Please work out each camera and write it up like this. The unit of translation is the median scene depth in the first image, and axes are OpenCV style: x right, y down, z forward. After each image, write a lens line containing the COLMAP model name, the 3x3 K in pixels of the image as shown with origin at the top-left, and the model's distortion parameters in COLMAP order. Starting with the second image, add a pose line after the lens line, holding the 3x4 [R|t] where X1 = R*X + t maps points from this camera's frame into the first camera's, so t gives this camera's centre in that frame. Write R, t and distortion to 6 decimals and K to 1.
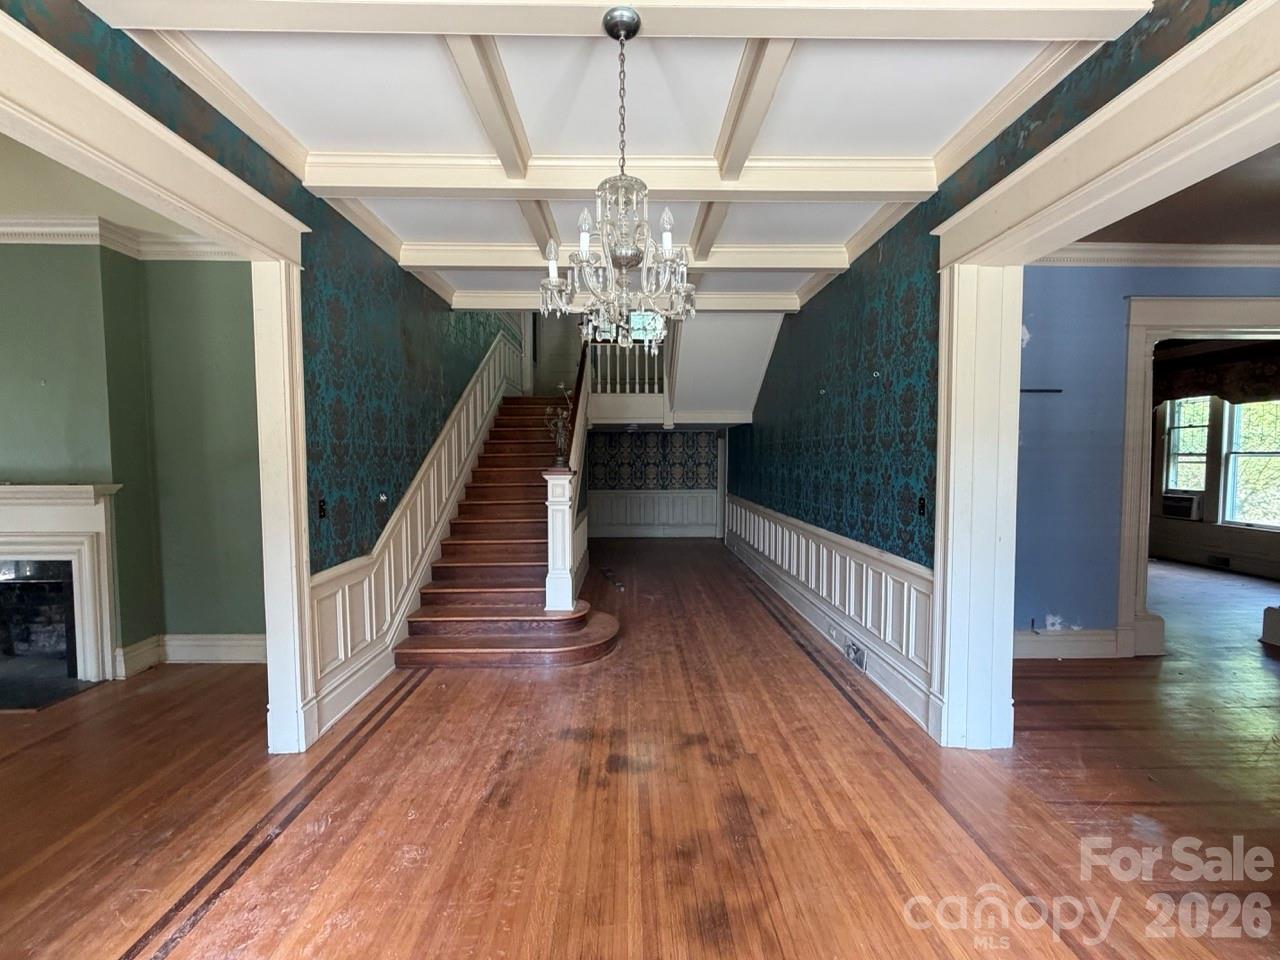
lens RADIAL K [[513.1, 0, 637.8], [0, 513.1, 481.7], [0, 0, 1]] dist [0.001933, 0.000169]
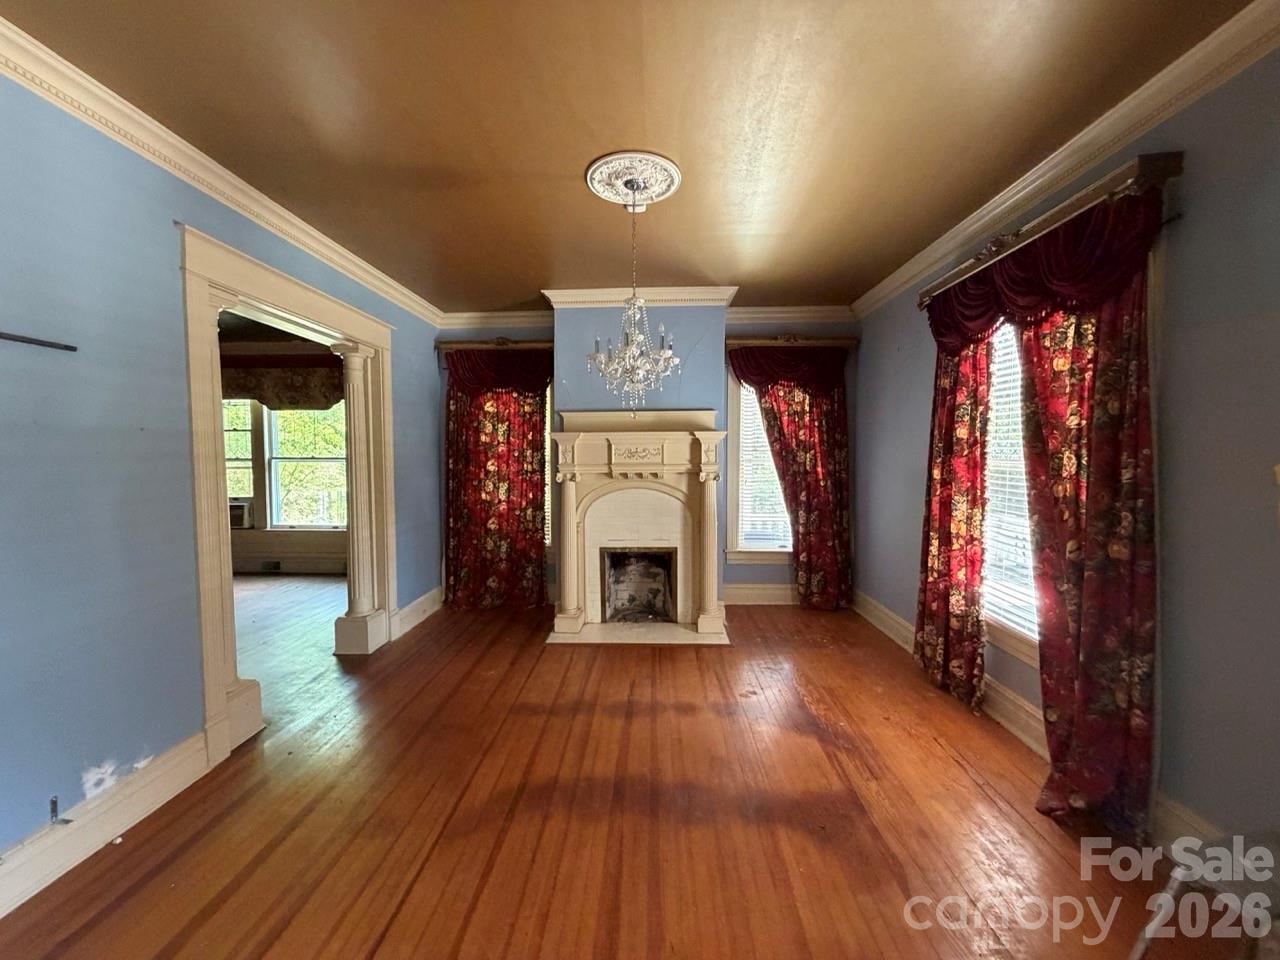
lens RADIAL K [[513.1, 0, 636.7], [0, 513.1, 479.0], [0, 0, 1]] dist [0.001933, 0.000169]
pose [[0.058462, -0.044270, 0.997308, 0.184071], [0.050717, 0.997858, 0.041322, -0.020673], [-0.997000, 0.048165, 0.060582, 0.226228]]
